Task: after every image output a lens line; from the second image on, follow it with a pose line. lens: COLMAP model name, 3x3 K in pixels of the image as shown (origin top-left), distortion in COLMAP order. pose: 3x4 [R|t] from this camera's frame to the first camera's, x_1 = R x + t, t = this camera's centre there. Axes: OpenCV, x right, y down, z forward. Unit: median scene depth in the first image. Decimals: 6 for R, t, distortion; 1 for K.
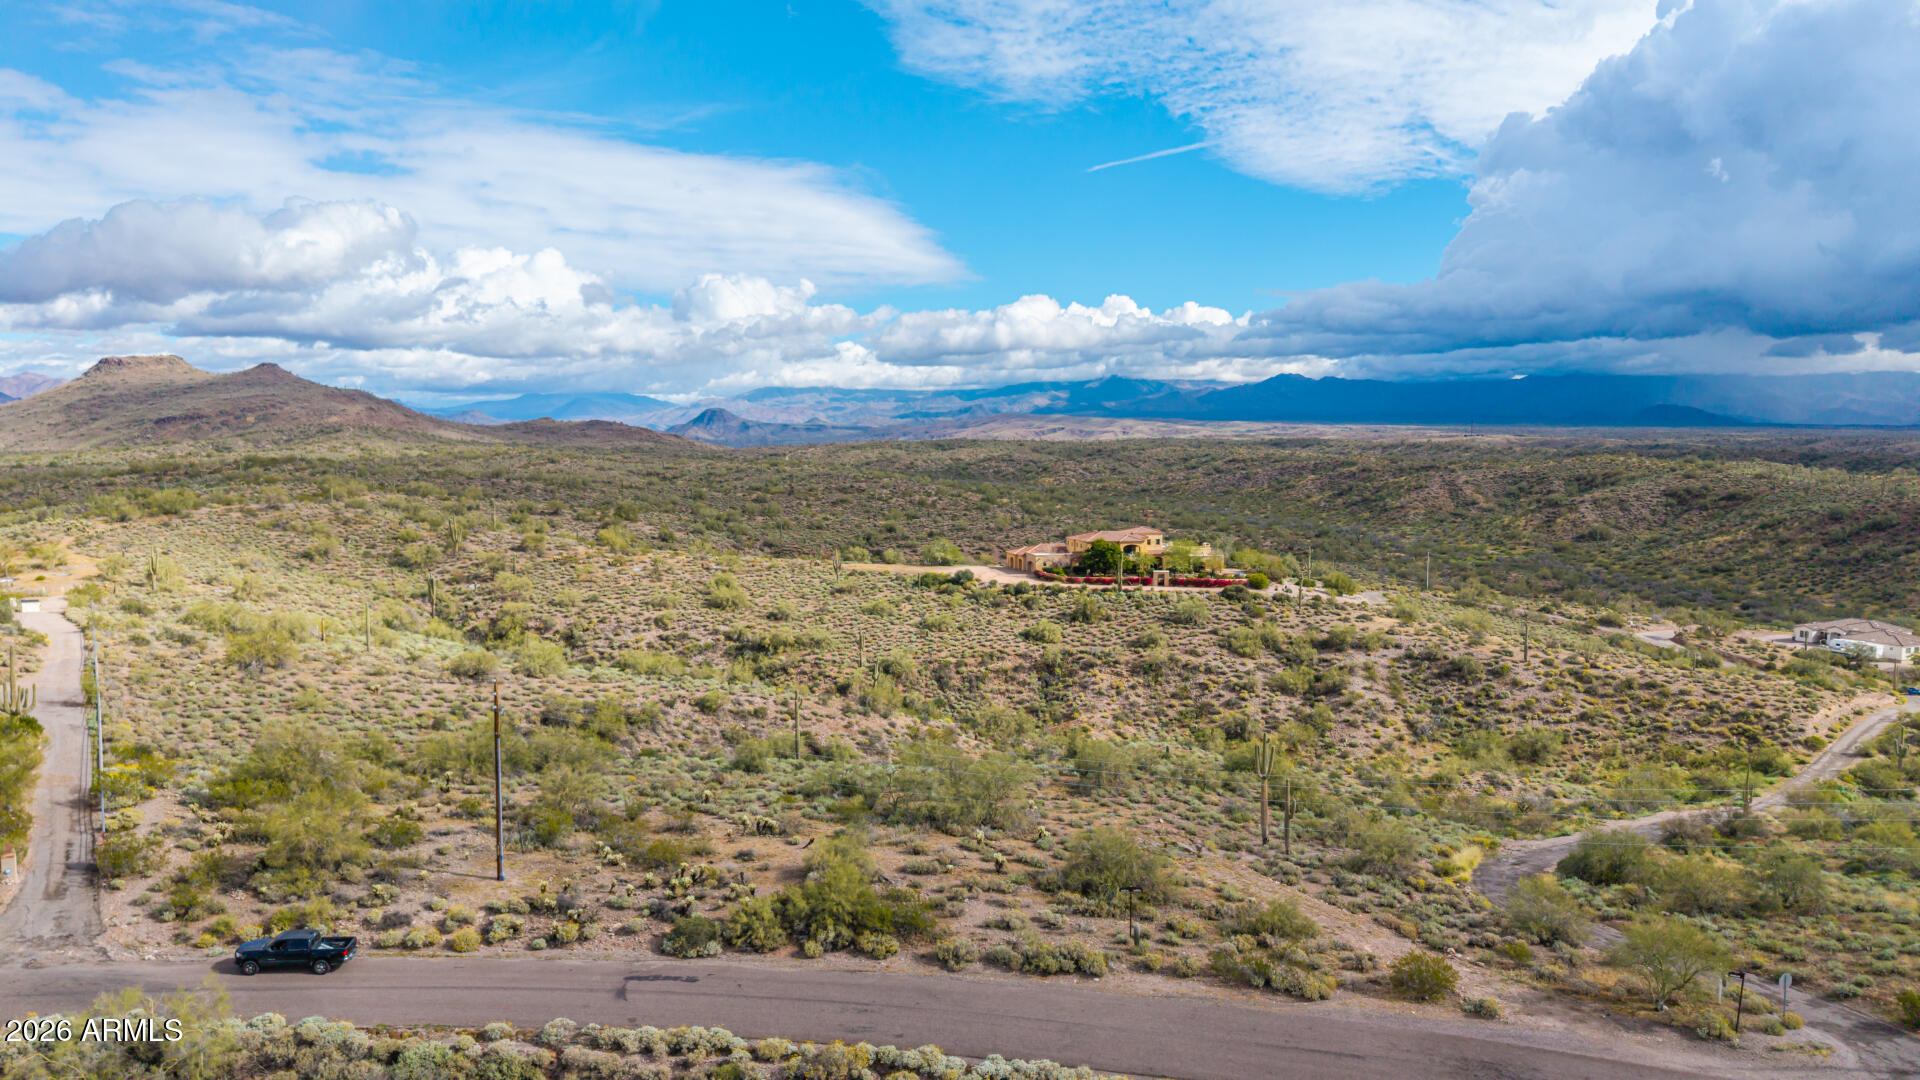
lens RADIAL K [[1284.6, 0, 964.0], [0, 1284.6, 561.3], [0, 0, 1]] dist [0.020348, -0.022084]
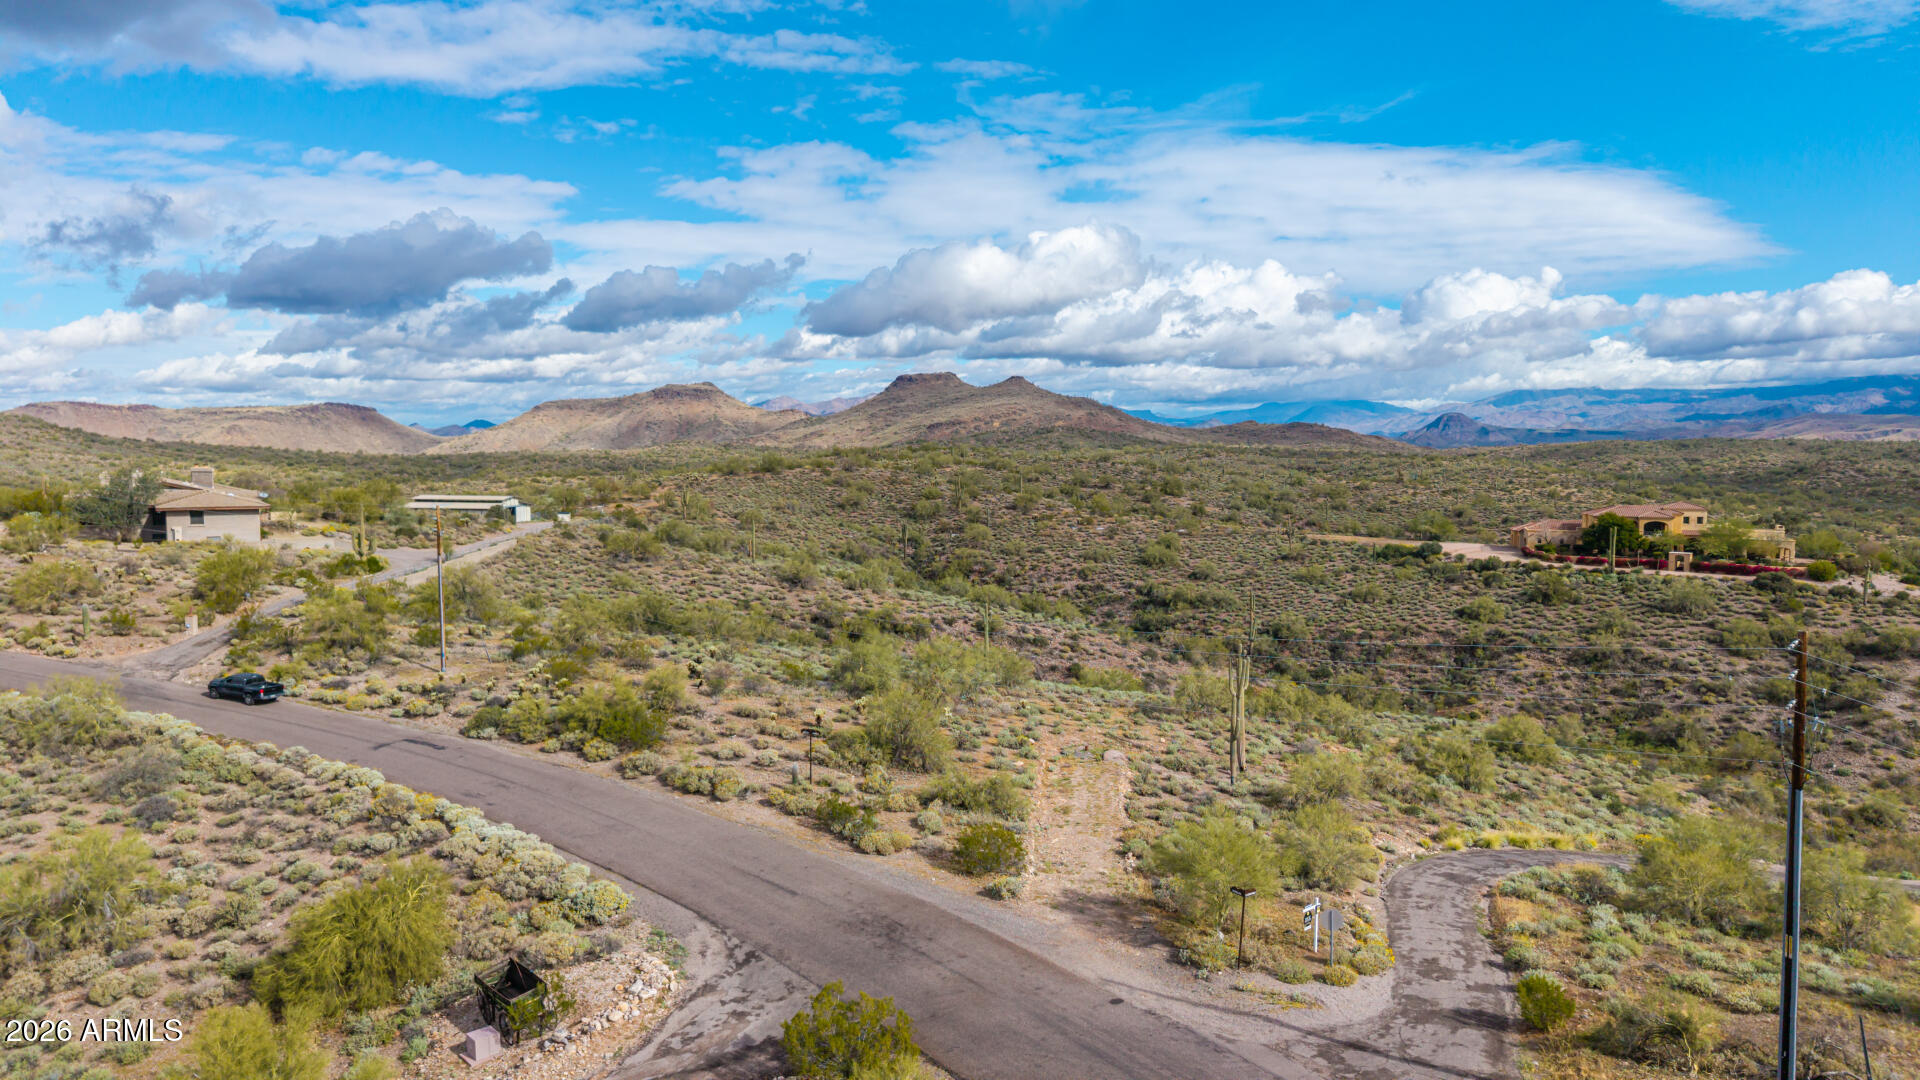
lens RADIAL K [[1290.6, 0, 955.1], [0, 1290.6, 547.2], [0, 0, 1]] dist [0.017828, -0.022589]
pose [[0.846717, 0.042243, -0.530364, 0.239679], [-0.051772, 0.998654, -0.003112, 0.036617], [0.529519, 0.030093, 0.847764, 0.073914]]
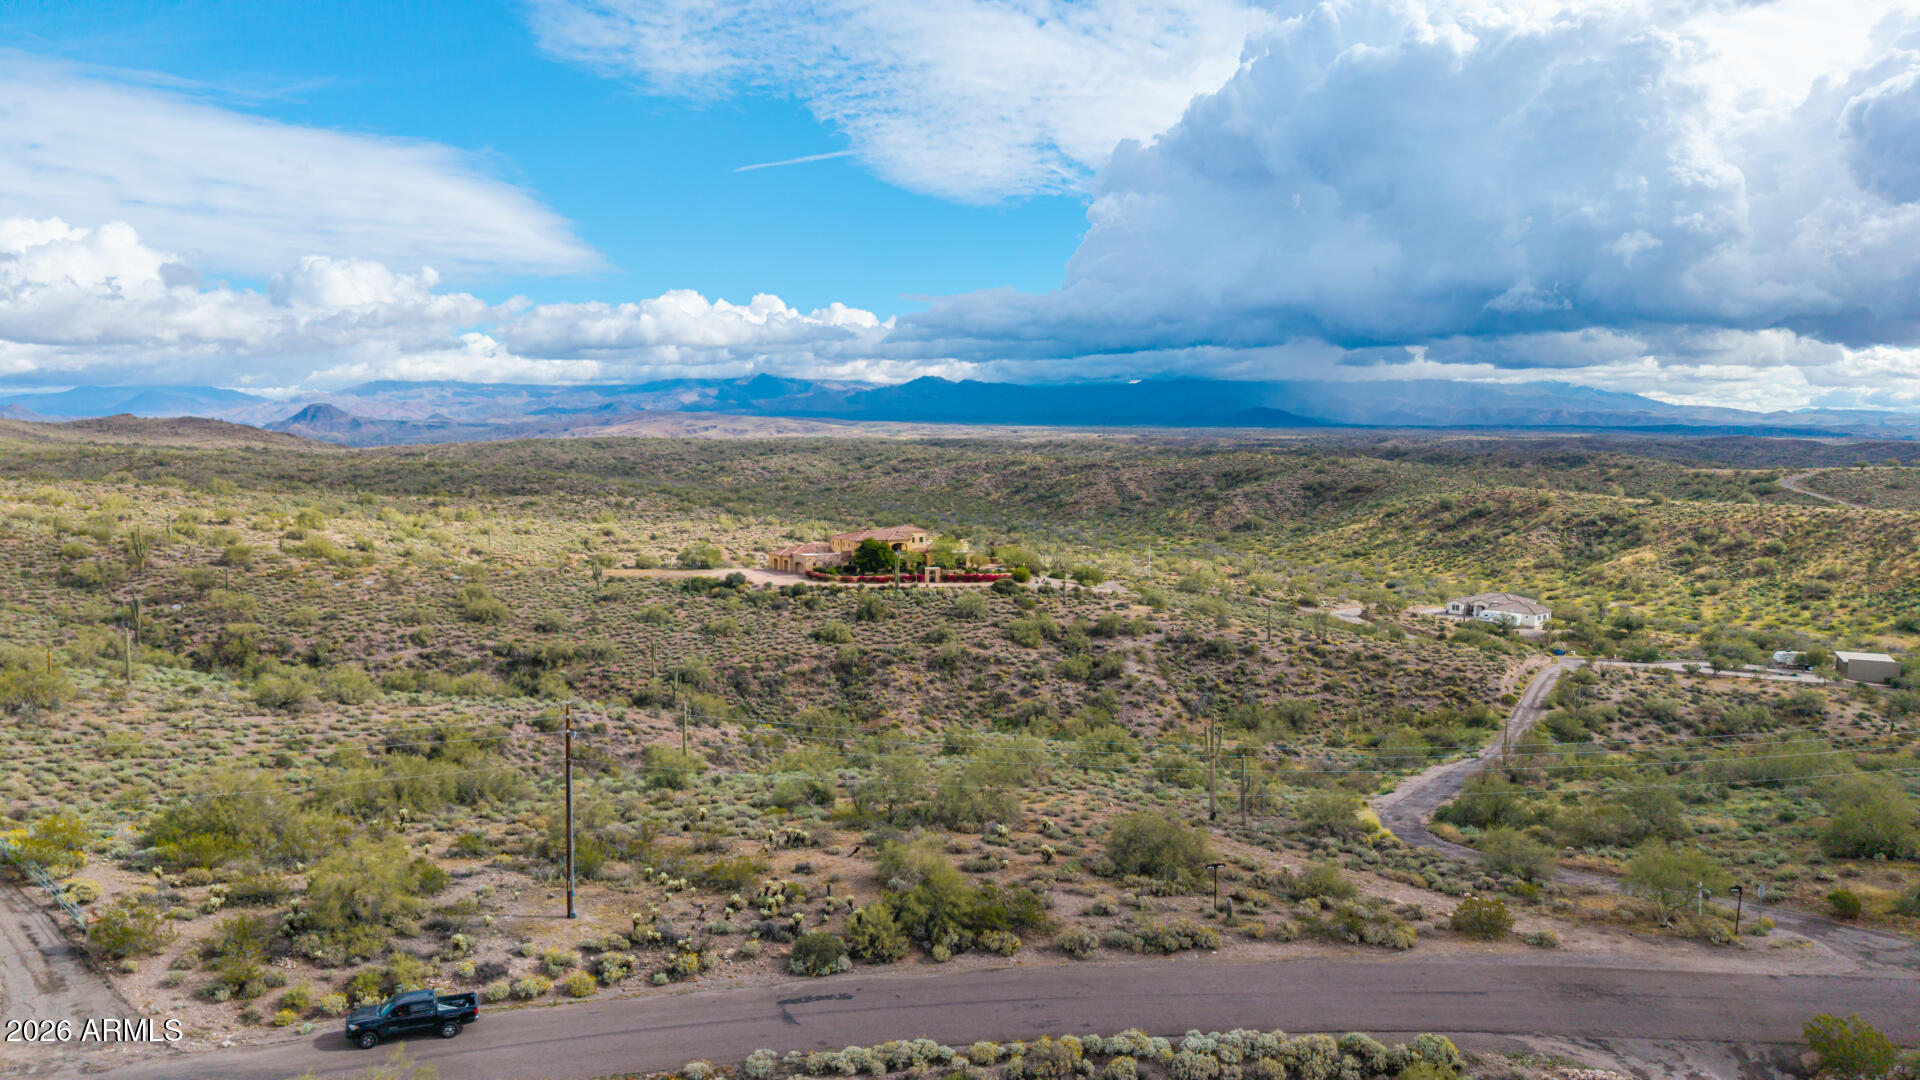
lens RADIAL K [[1281.6, 0, 965.3], [0, 1281.6, 534.7], [0, 0, 1]] dist [0.025964, -0.026086]
pose [[0.962868, -0.020645, 0.269182, -0.113709], [0.026003, 0.999528, -0.016356, -0.001880], [-0.268718, 0.022748, 0.962950, 0.009211]]
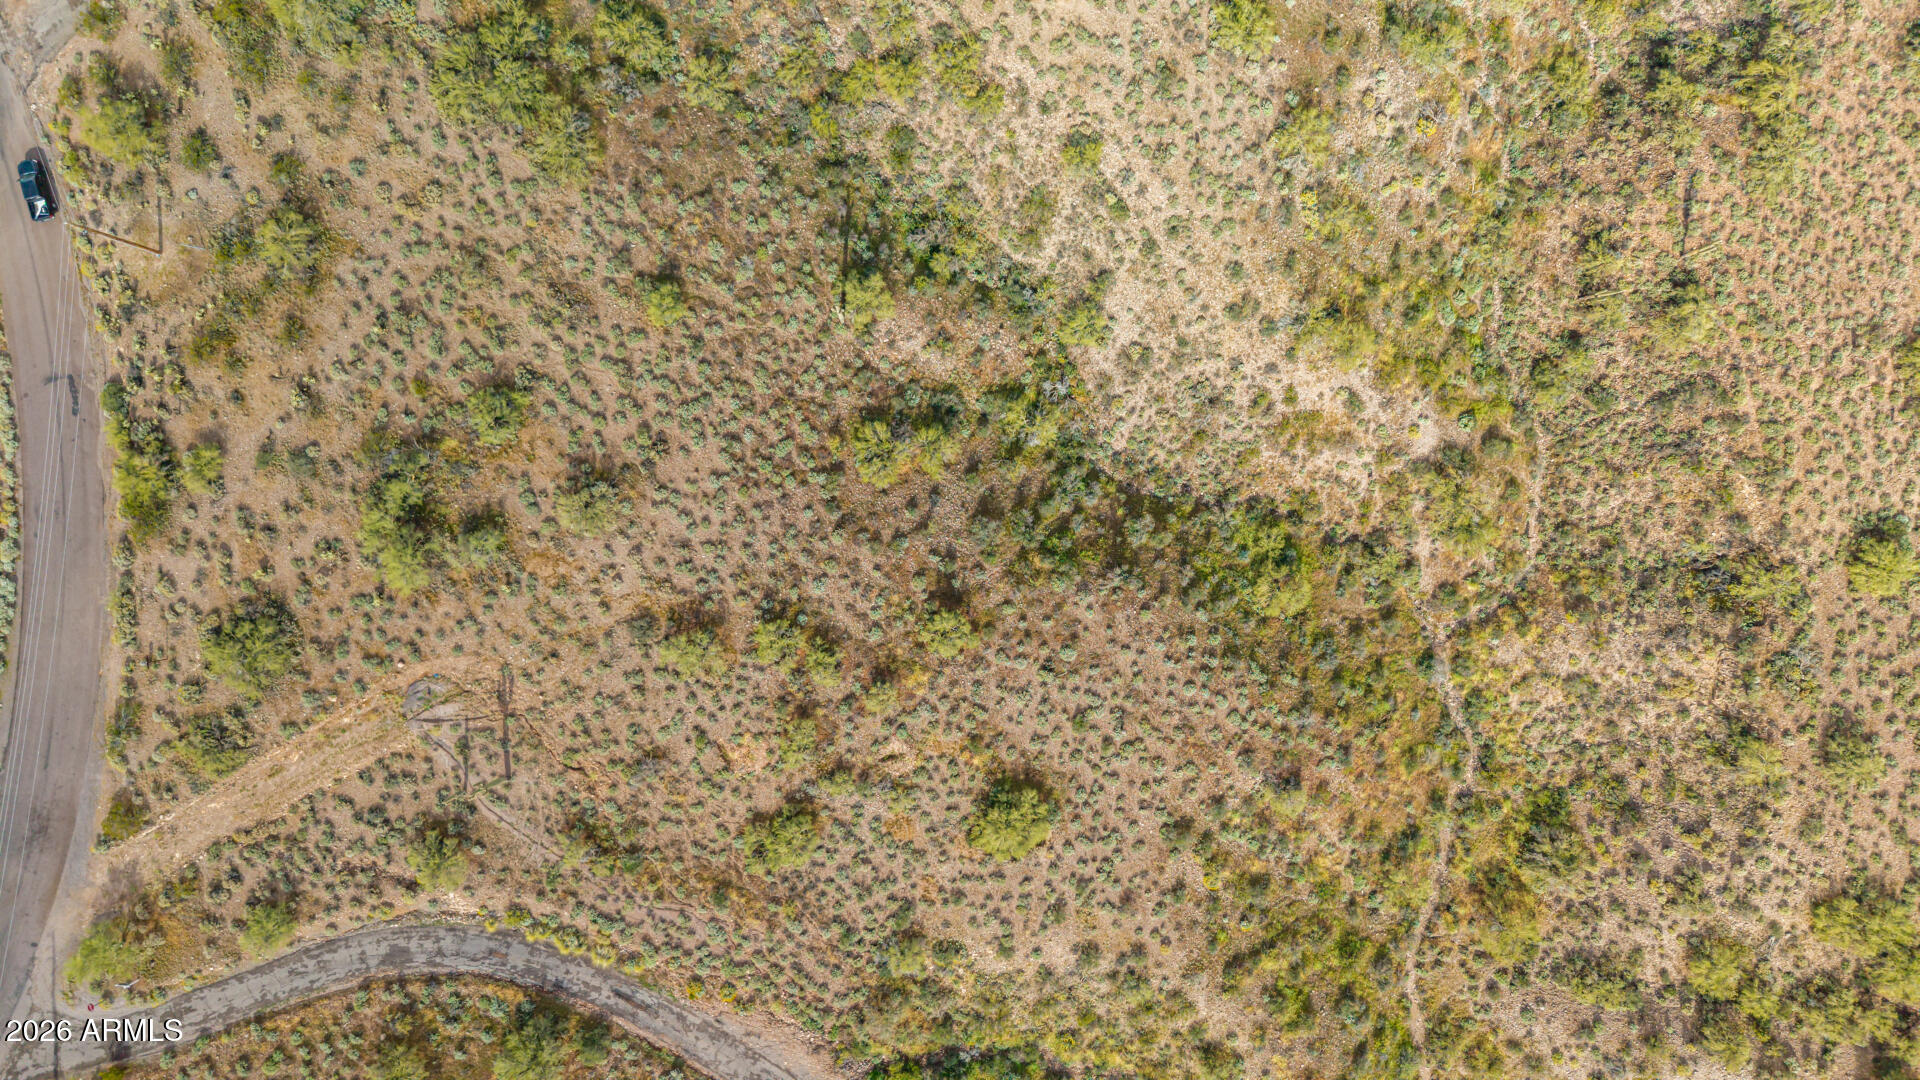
lens RADIAL K [[1281.6, 0, 965.3], [0, 1281.6, 534.7], [0, 0, 1]] dist [0.025964, -0.026086]
pose [[0.082595, 0.996525, 0.010775, 0.012413], [-0.114098, -0.001285, 0.993469, -0.474375], [0.990030, -0.083285, 0.113595, 0.597308]]
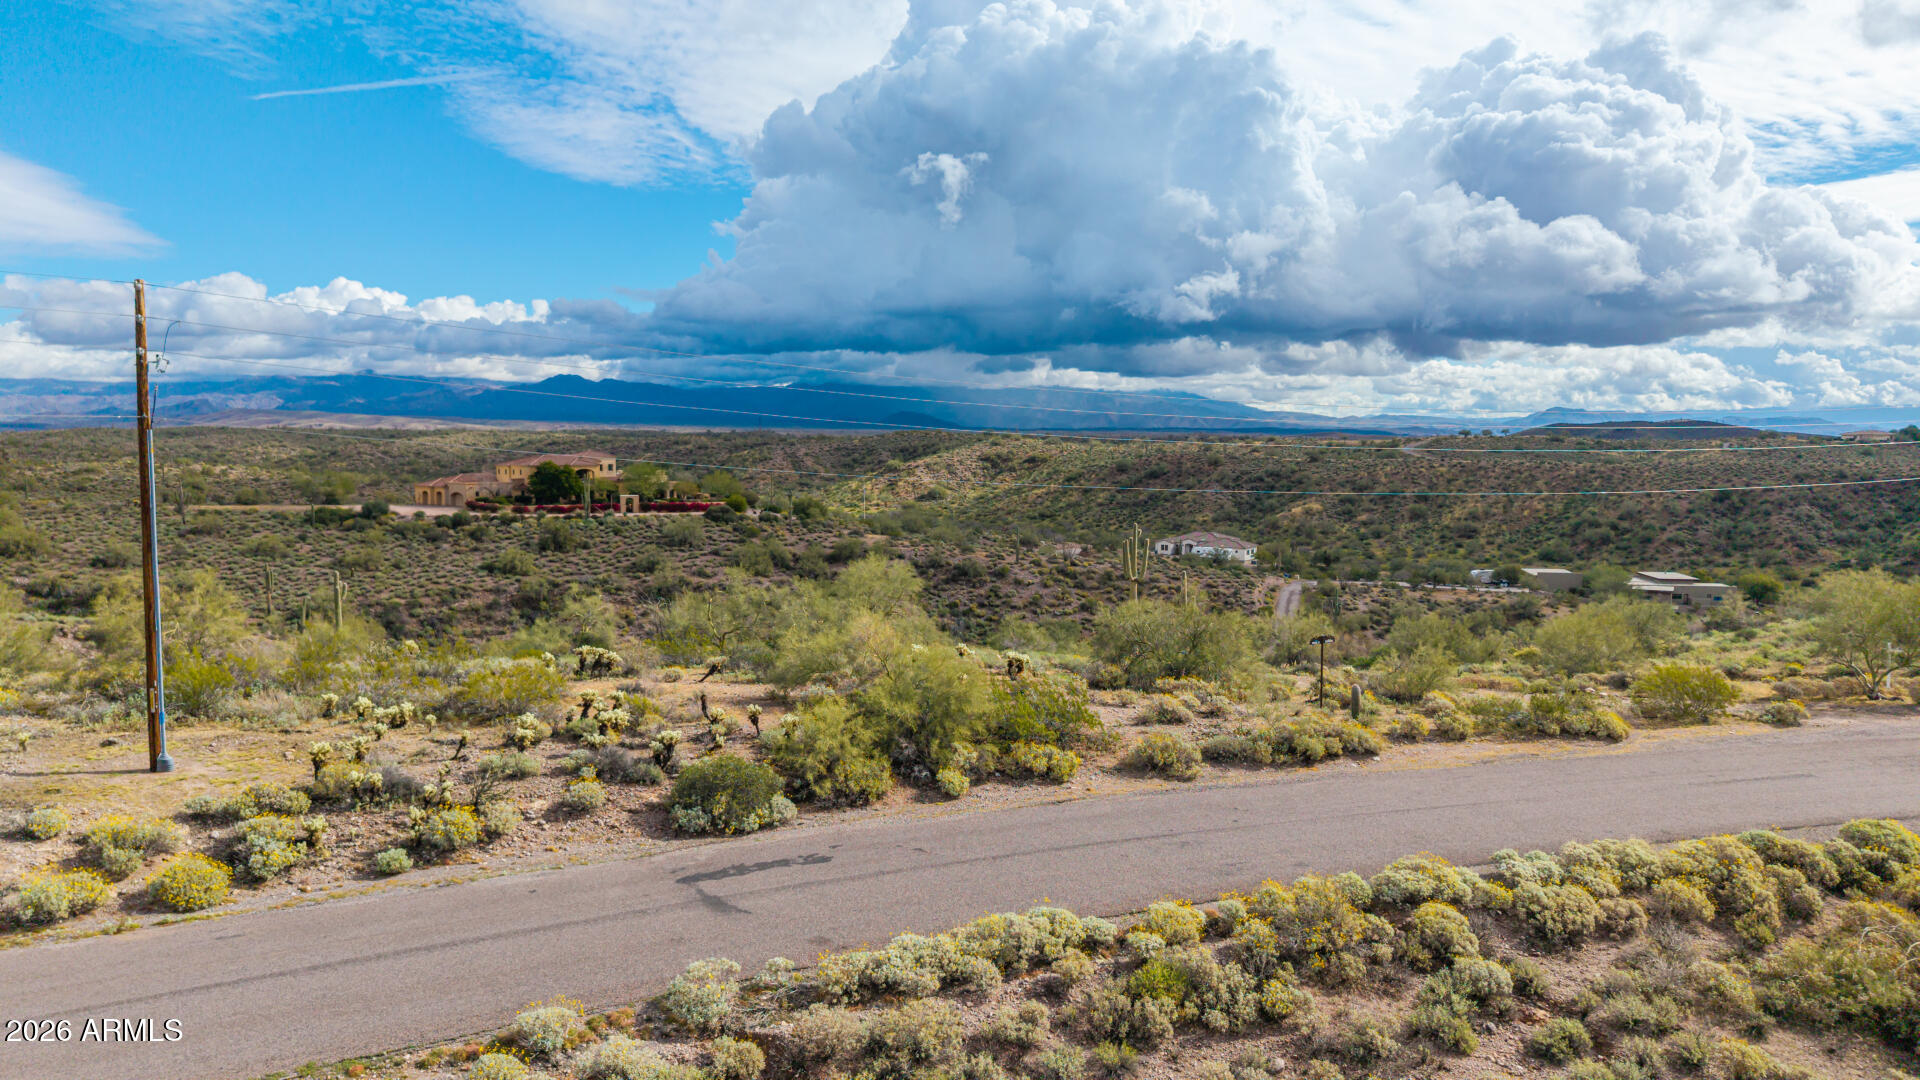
lens RADIAL K [[1267.5, 0, 956.1], [0, 1267.5, 616.6], [0, 0, 1]] dist [0.096351, -0.118538]
pose [[0.858498, -0.073684, 0.507495, -0.118956], [0.053226, 0.997082, 0.054729, 0.064402], [-0.510047, -0.019972, 0.859915, 0.173411]]
